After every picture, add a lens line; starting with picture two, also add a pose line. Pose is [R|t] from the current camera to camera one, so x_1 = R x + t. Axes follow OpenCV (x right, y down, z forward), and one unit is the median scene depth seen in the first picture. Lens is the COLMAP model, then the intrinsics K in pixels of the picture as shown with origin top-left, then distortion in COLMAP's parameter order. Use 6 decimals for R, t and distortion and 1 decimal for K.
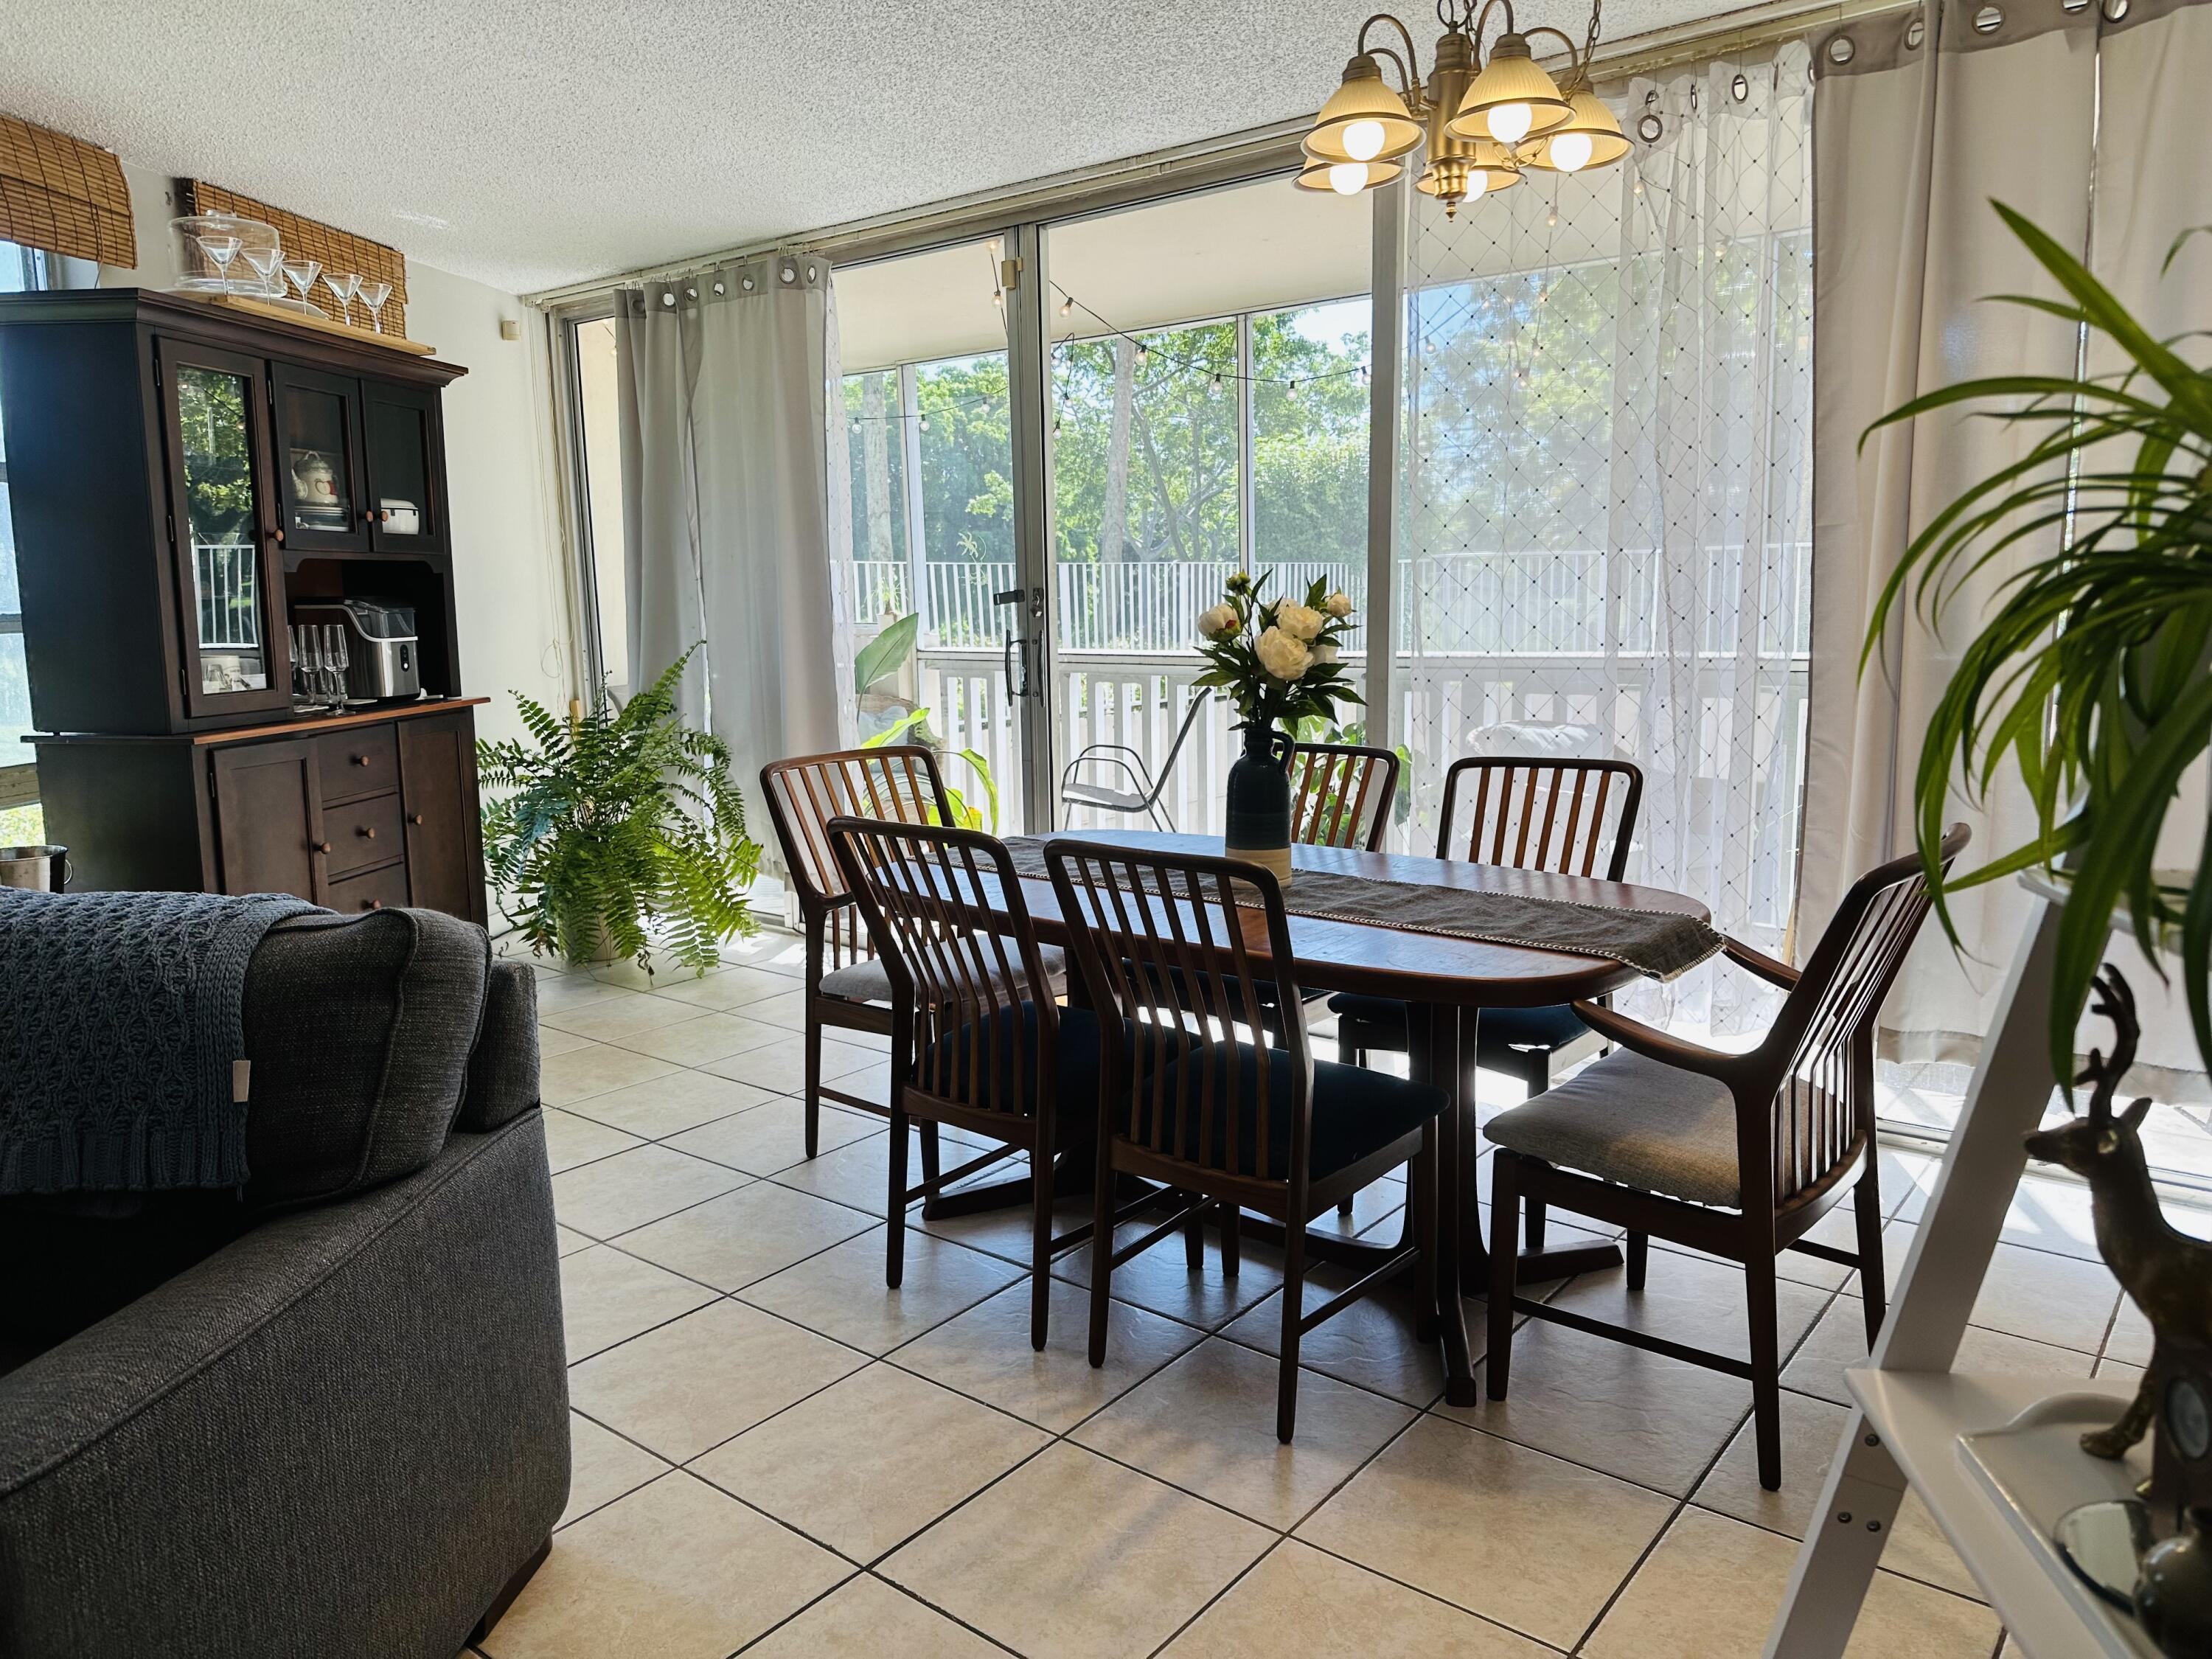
lens RADIAL K [[1604.4, 0, 1109.8], [0, 1604.4, 850.3], [0, 0, 1]] dist [0.049961, -0.056478]
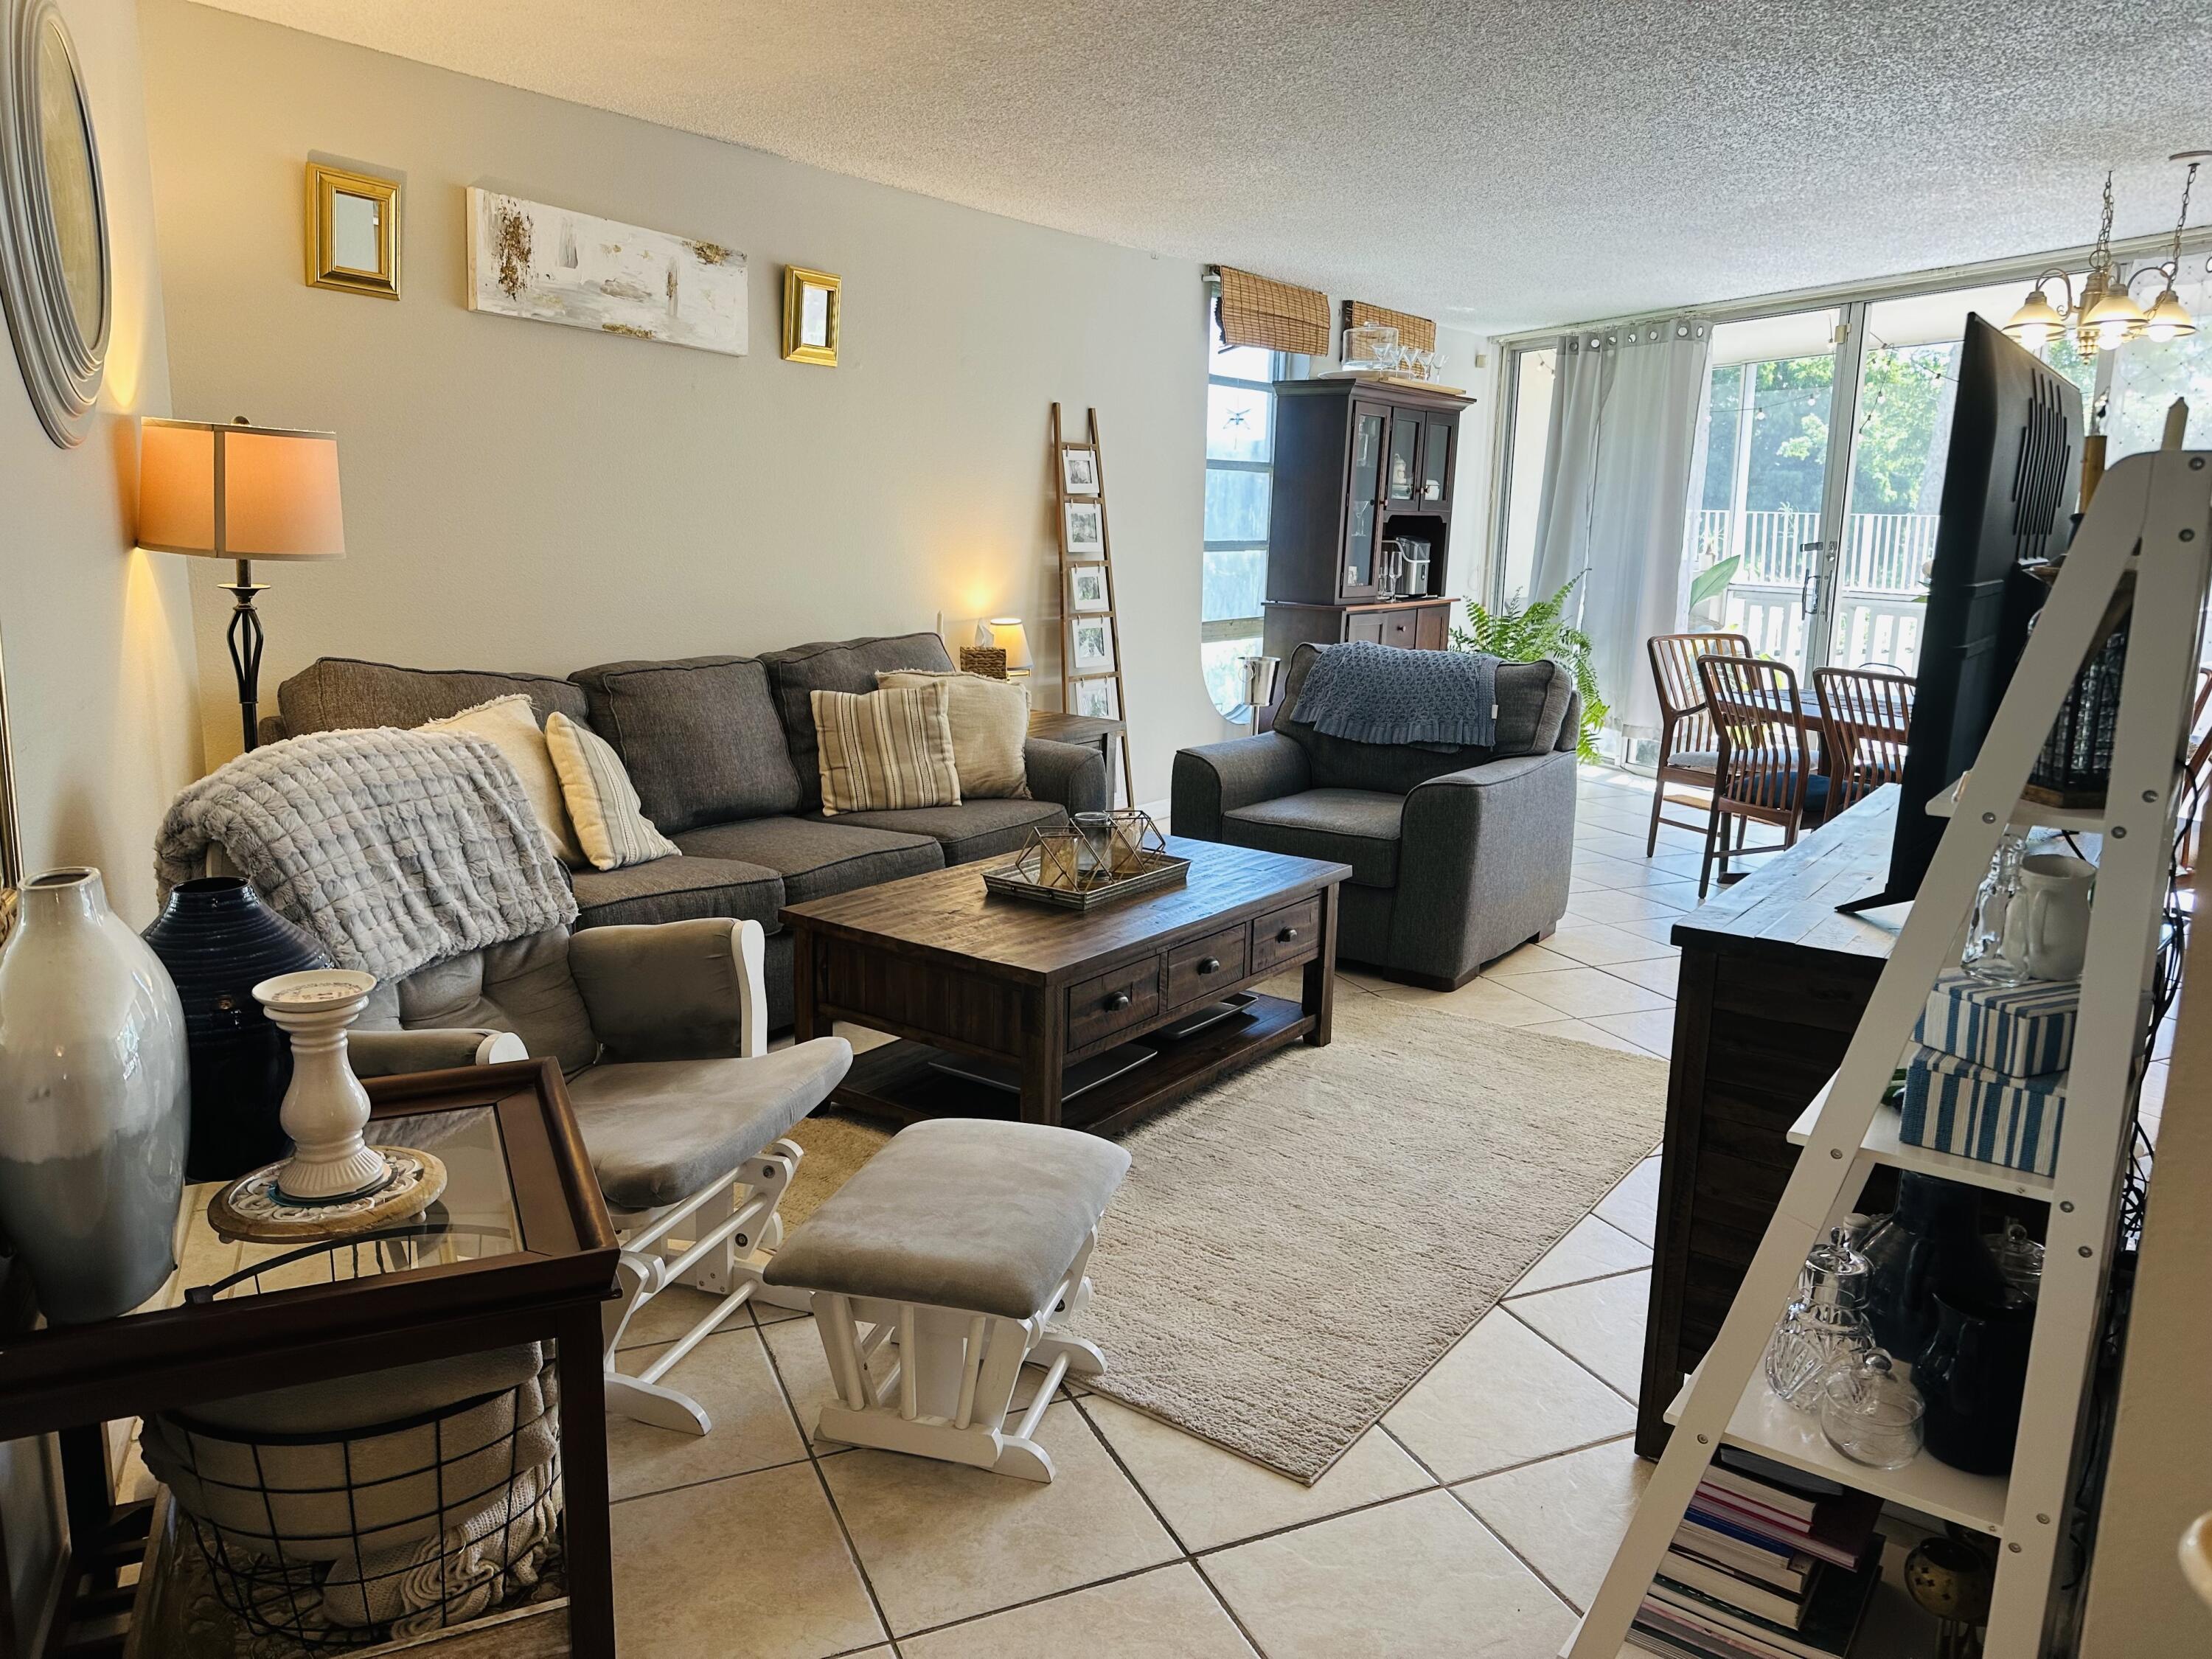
lens RADIAL K [[1604.4, 0, 1082.9], [0, 1604.4, 849.9], [0, 0, 1]] dist [0.049961, -0.056478]
pose [[0.887205, 0.121778, -0.445014, 0.056021], [-0.103902, 0.992497, 0.064451, 0.134825], [0.449524, -0.010943, 0.893201, -0.922178]]
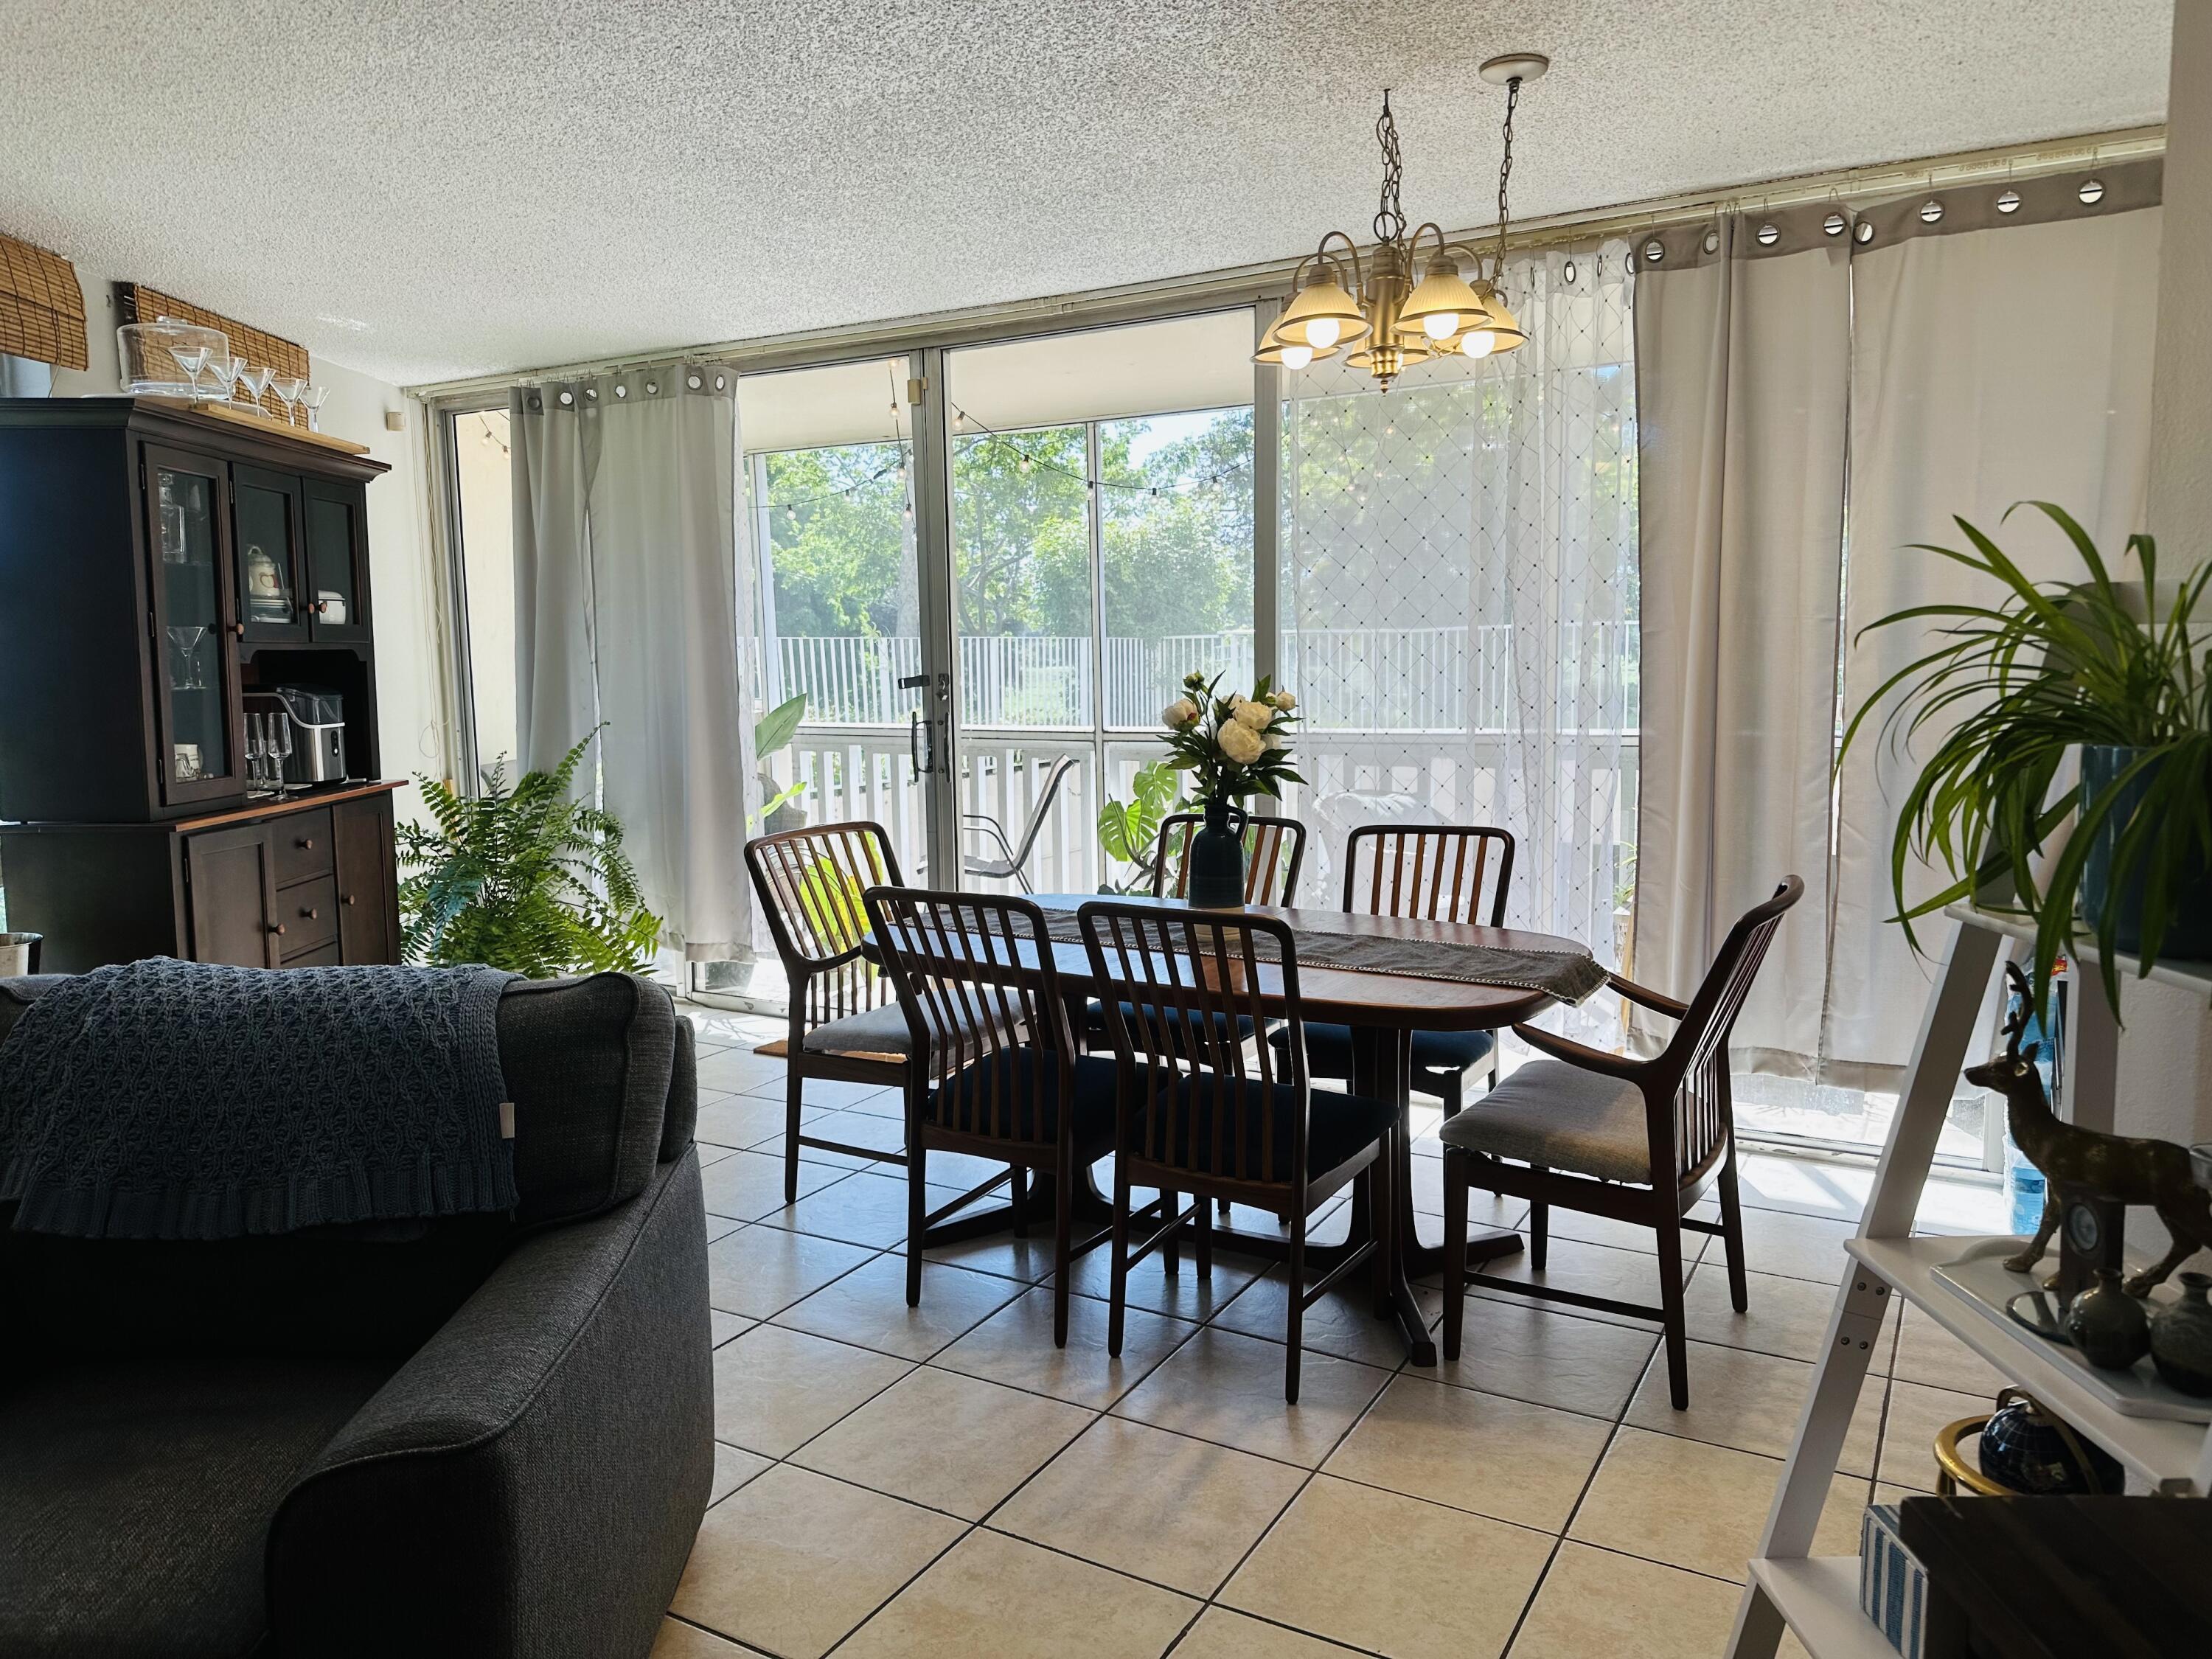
lens RADIAL K [[1604.4, 0, 1121.2], [0, 1604.4, 846.8], [0, 0, 1]] dist [0.049961, -0.056478]
pose [[0.987683, -0.016508, 0.155592, -0.134767], [0.023054, 0.998919, -0.040361, 0.000252], [-0.154757, 0.043451, 0.986997, -0.121844]]
